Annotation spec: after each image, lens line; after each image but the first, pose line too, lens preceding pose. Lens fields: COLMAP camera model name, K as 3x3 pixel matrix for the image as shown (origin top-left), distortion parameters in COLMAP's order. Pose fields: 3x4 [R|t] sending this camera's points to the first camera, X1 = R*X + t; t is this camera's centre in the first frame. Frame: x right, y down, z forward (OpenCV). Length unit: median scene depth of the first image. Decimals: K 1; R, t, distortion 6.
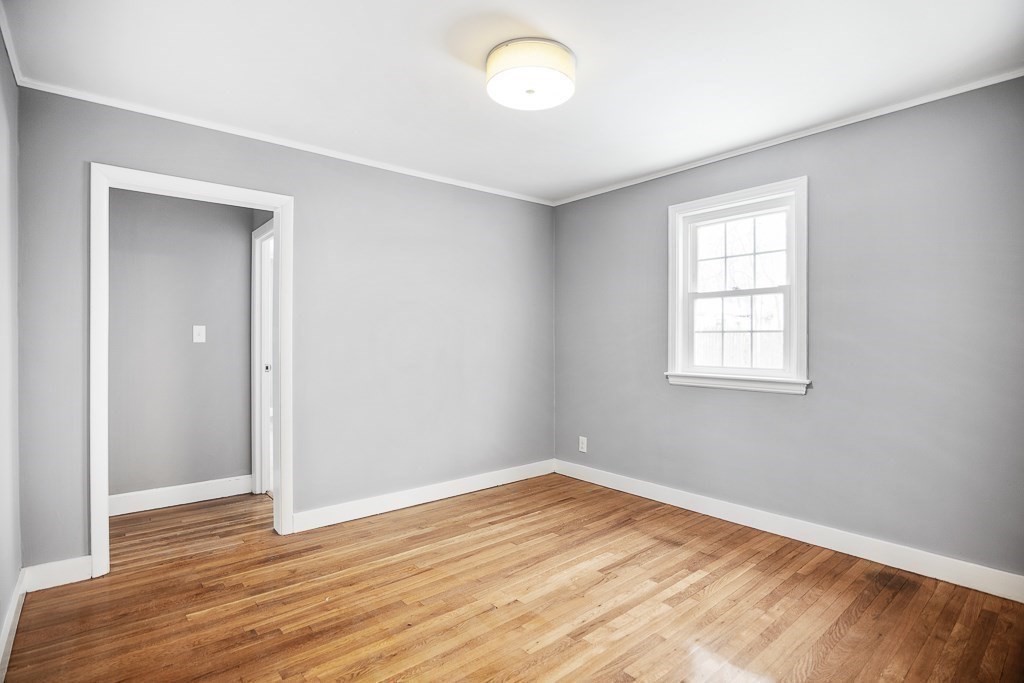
lens RADIAL K [[514.7, 0, 503.9], [0, 514.7, 345.0], [0, 0, 1]] dist [-0.013267, -0.000158]
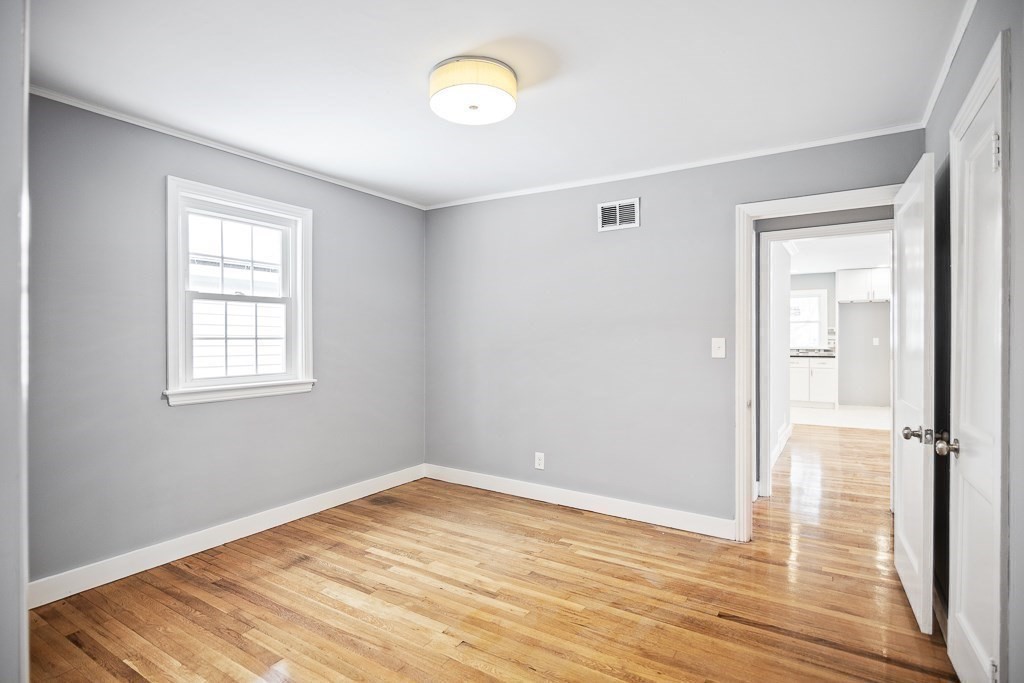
lens RADIAL K [[514.7, 0, 513.9], [0, 514.7, 342.4], [0, 0, 1]] dist [-0.013267, -0.000158]
pose [[-0.315921, -0.006596, 0.948763, -0.669190], [0.019438, 0.999721, 0.013423, -0.023277], [-0.948586, 0.022683, -0.315704, 0.879988]]
